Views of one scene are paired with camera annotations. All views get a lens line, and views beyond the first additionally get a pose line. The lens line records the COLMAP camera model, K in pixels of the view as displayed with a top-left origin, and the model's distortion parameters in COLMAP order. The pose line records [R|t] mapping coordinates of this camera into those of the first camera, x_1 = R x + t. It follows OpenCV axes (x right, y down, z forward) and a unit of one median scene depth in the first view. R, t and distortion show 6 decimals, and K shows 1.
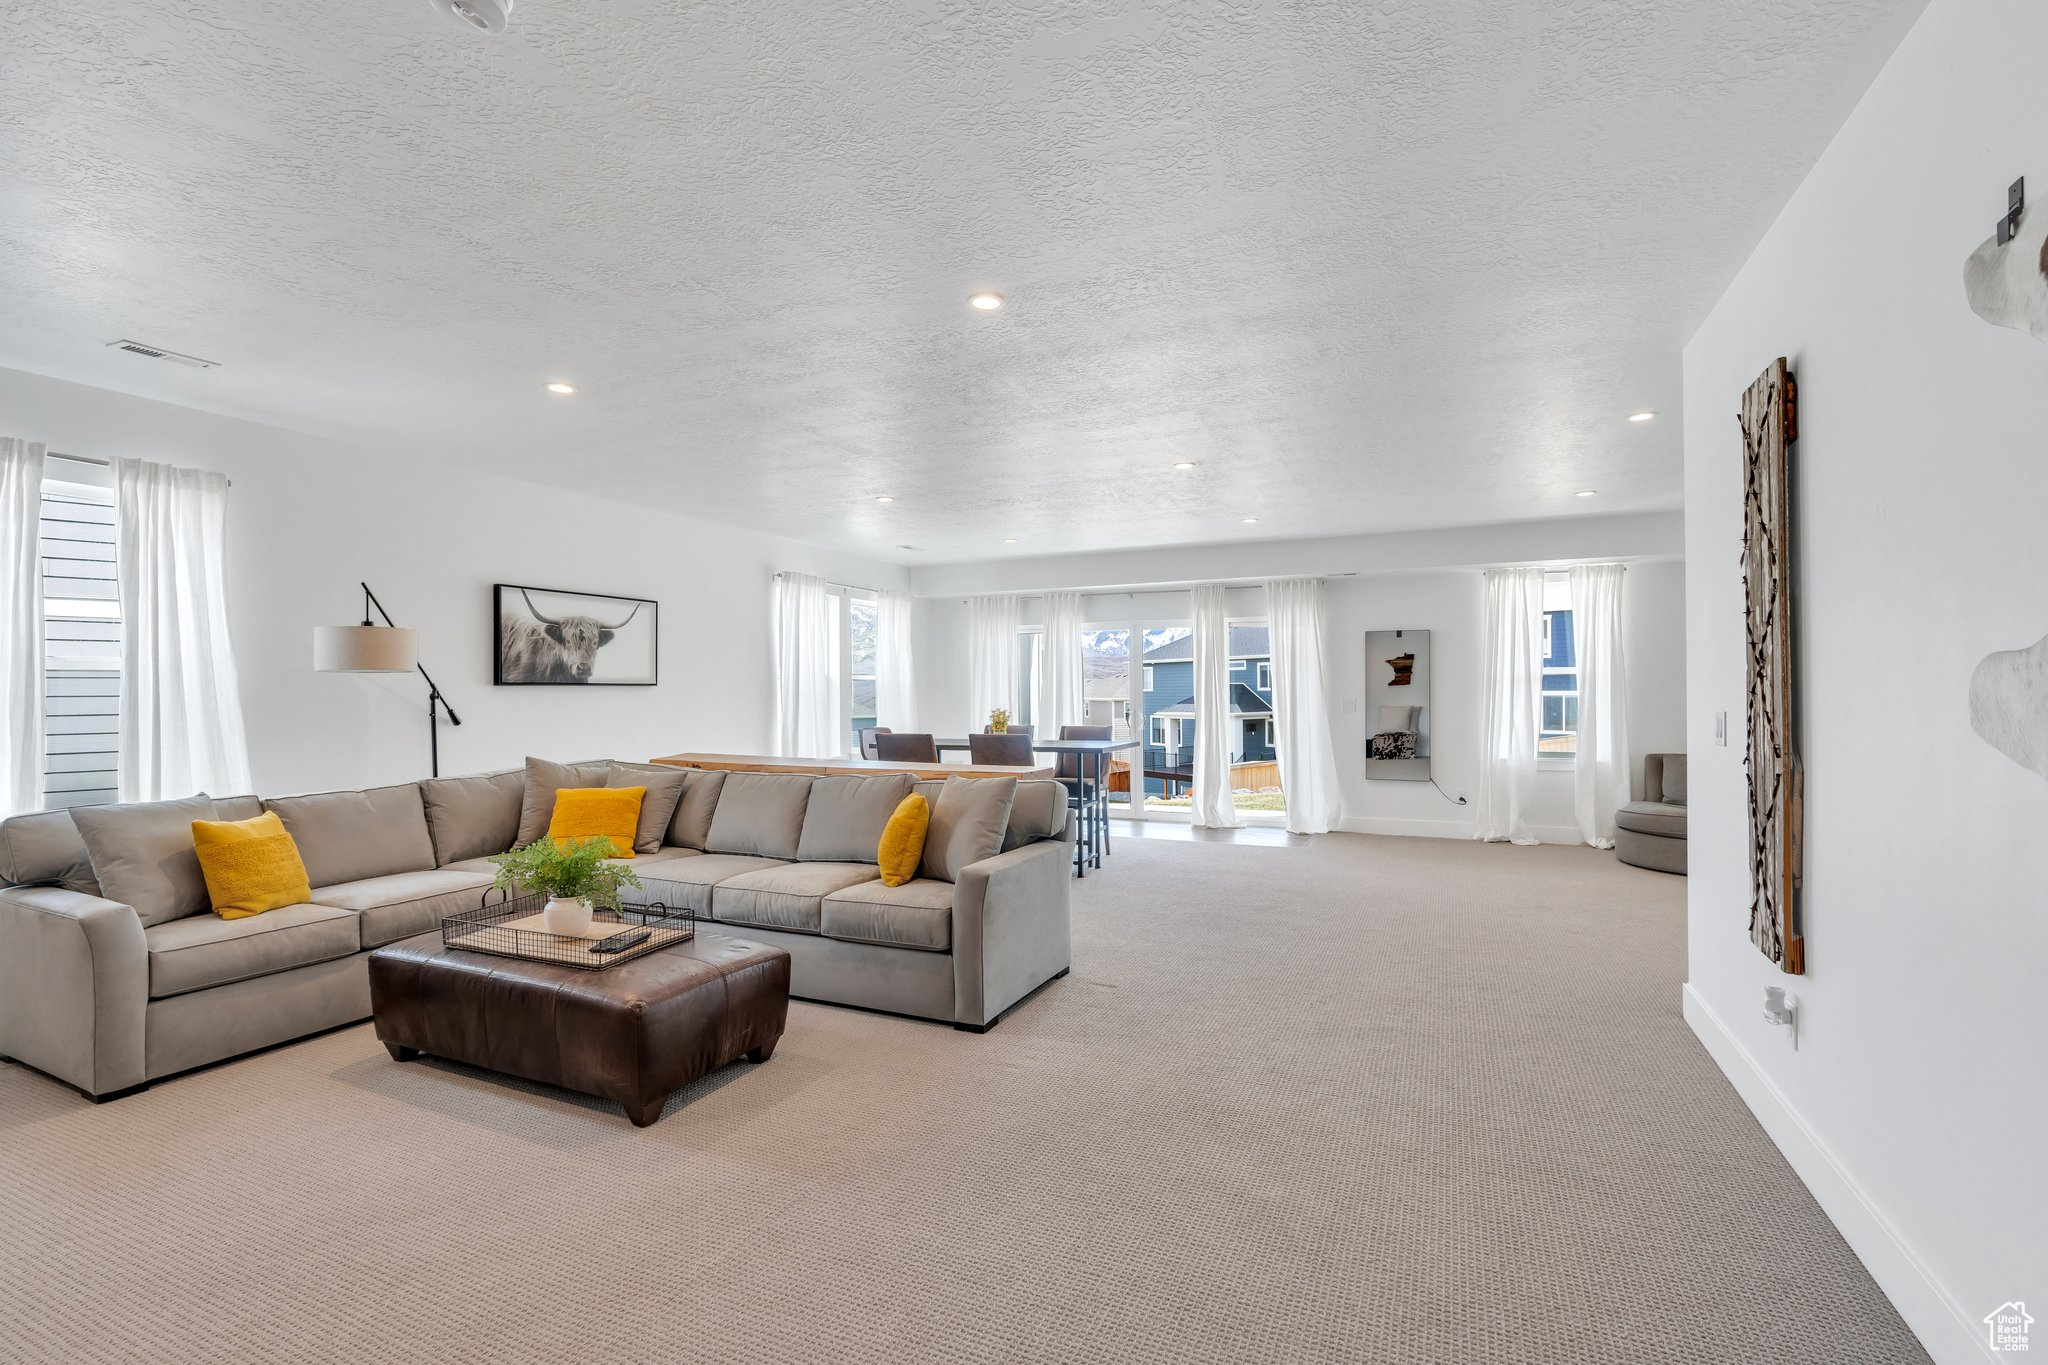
lens RADIAL K [[941.4, 0, 982.4], [0, 941.4, 686.8], [0, 0, 1]] dist [-0.000550, 0.000002]
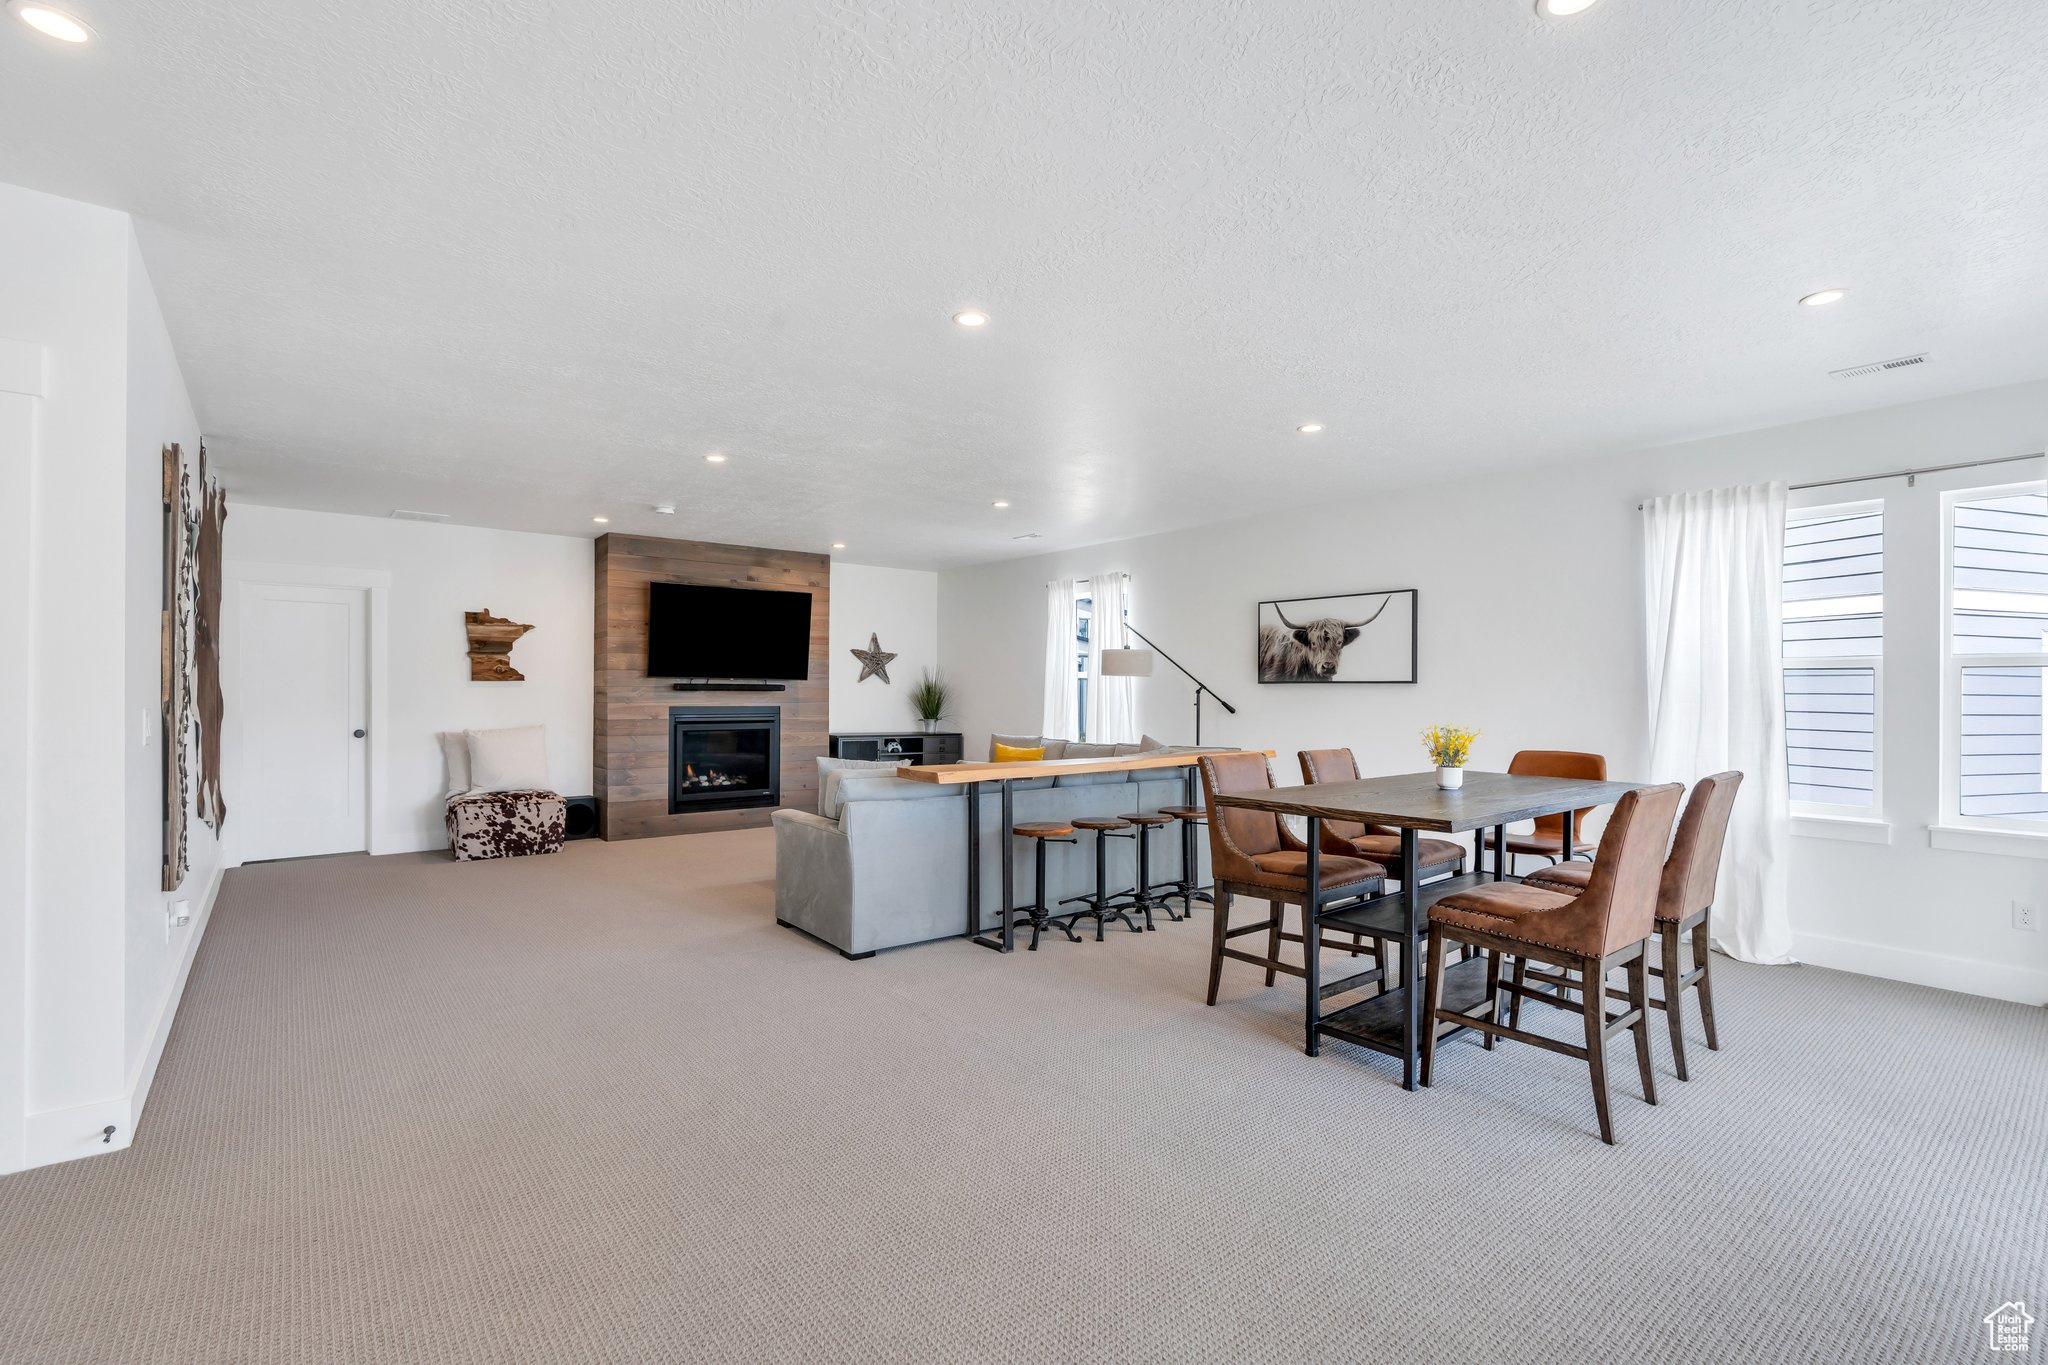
lens RADIAL K [[921.4, 0, 1028.1], [0, 921.4, 698.2], [0, 0, 1]] dist [-0.002947, -0.000217]
pose [[-0.400047, 0.008174, -0.916458, 0.689856], [0.000232, 0.999961, 0.008818, 0.006459], [0.916494, 0.003315, -0.400034, 1.137246]]
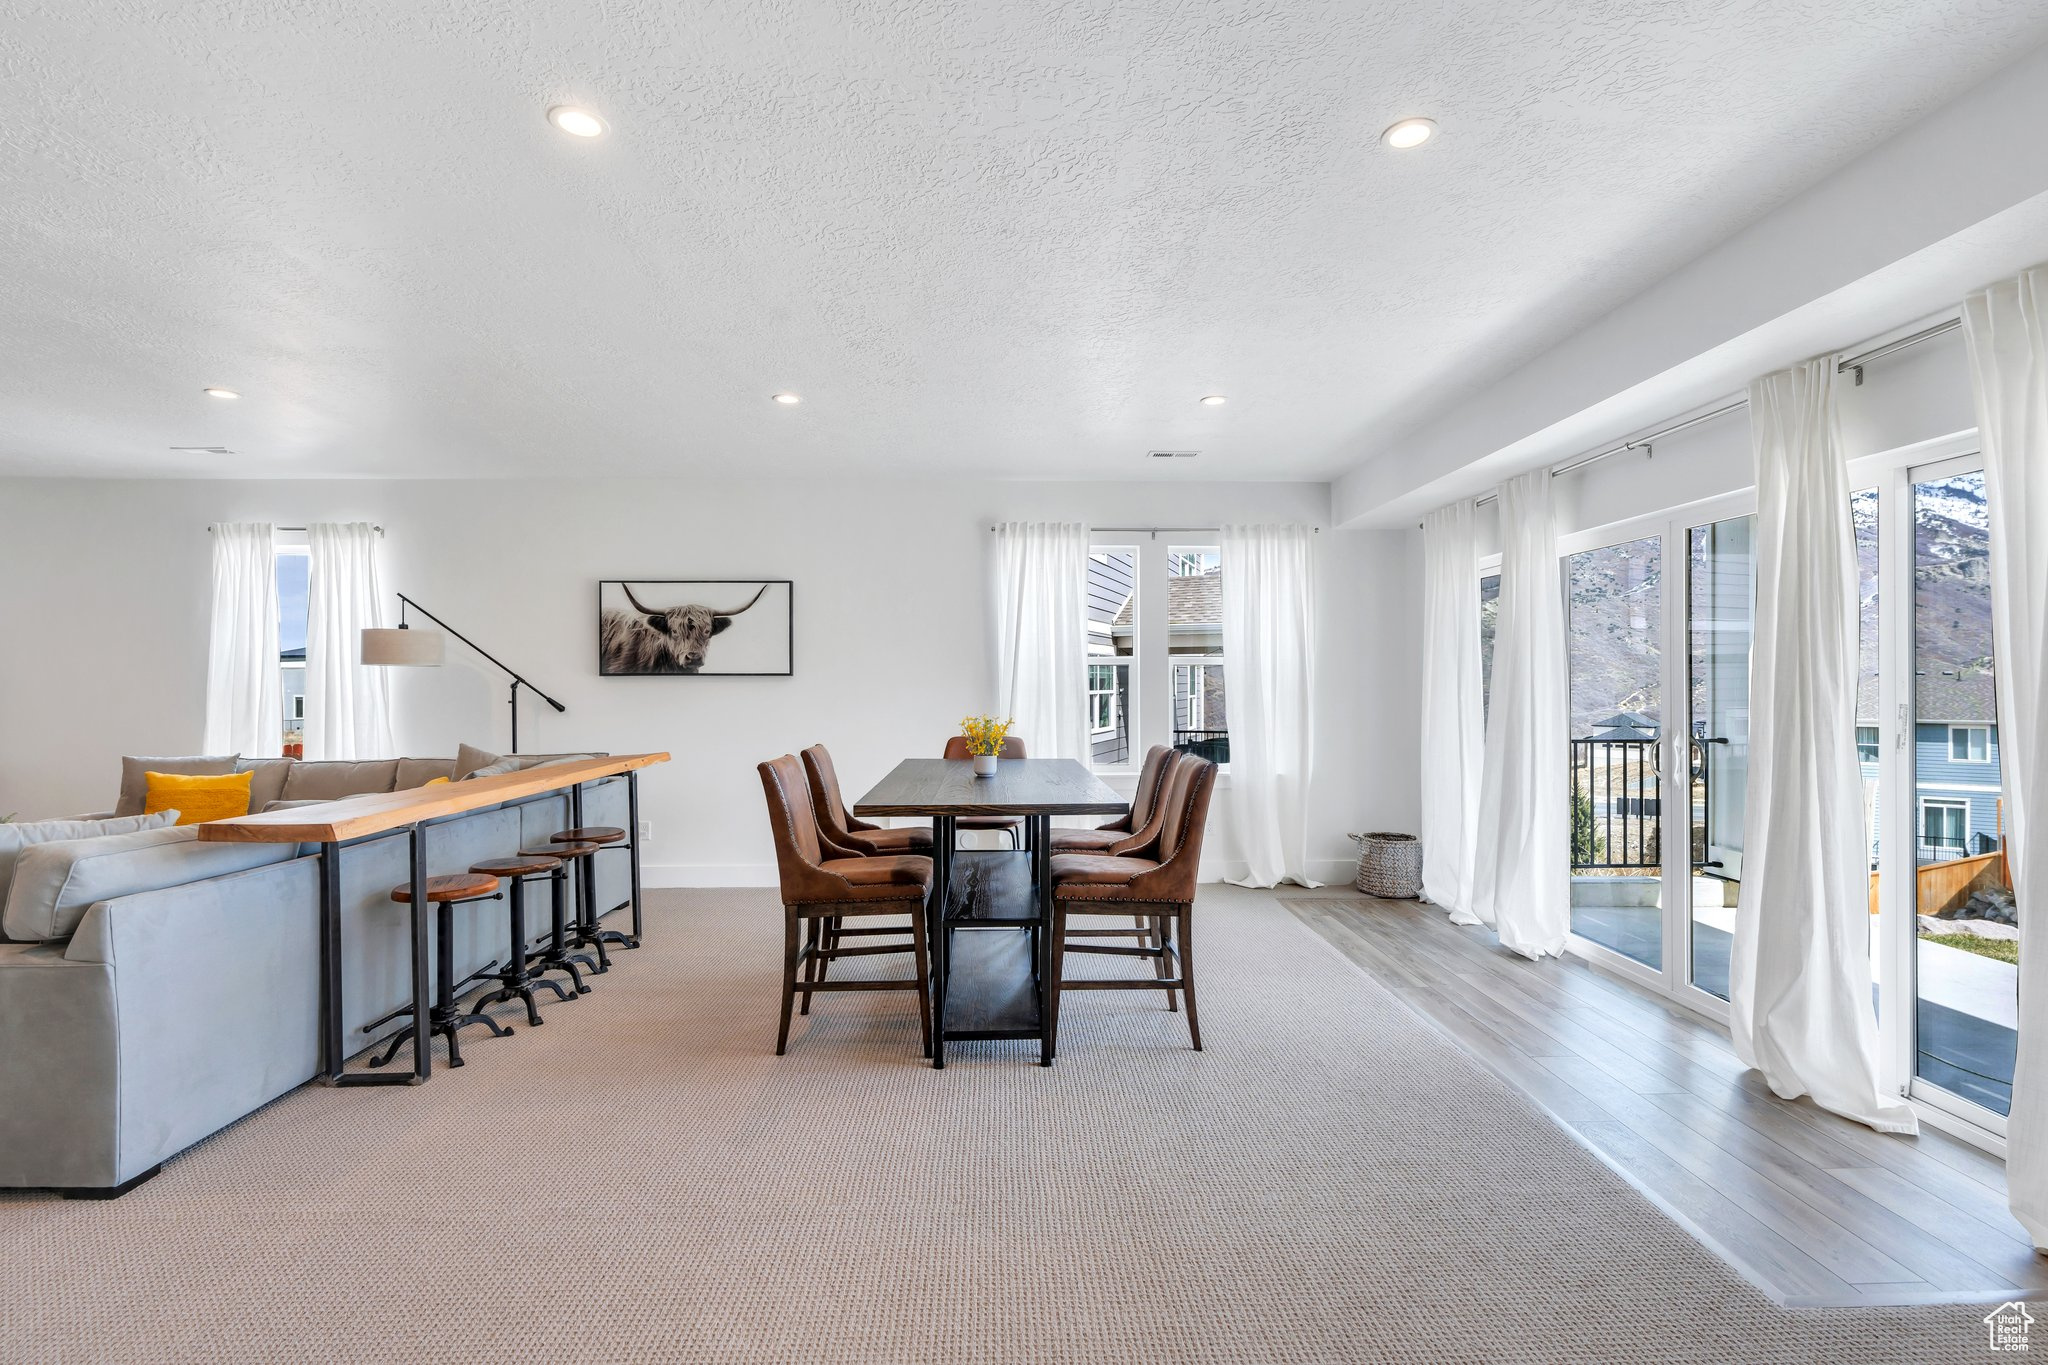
lens RADIAL K [[921.4, 0, 1028.1], [0, 921.4, 698.2], [0, 0, 1]] dist [-0.002947, -0.000217]
pose [[0.480510, 0.014519, -0.876869, 0.597962], [0.005572, 0.999792, 0.019607, 0.005327], [0.876972, -0.014307, 0.480329, 0.868581]]
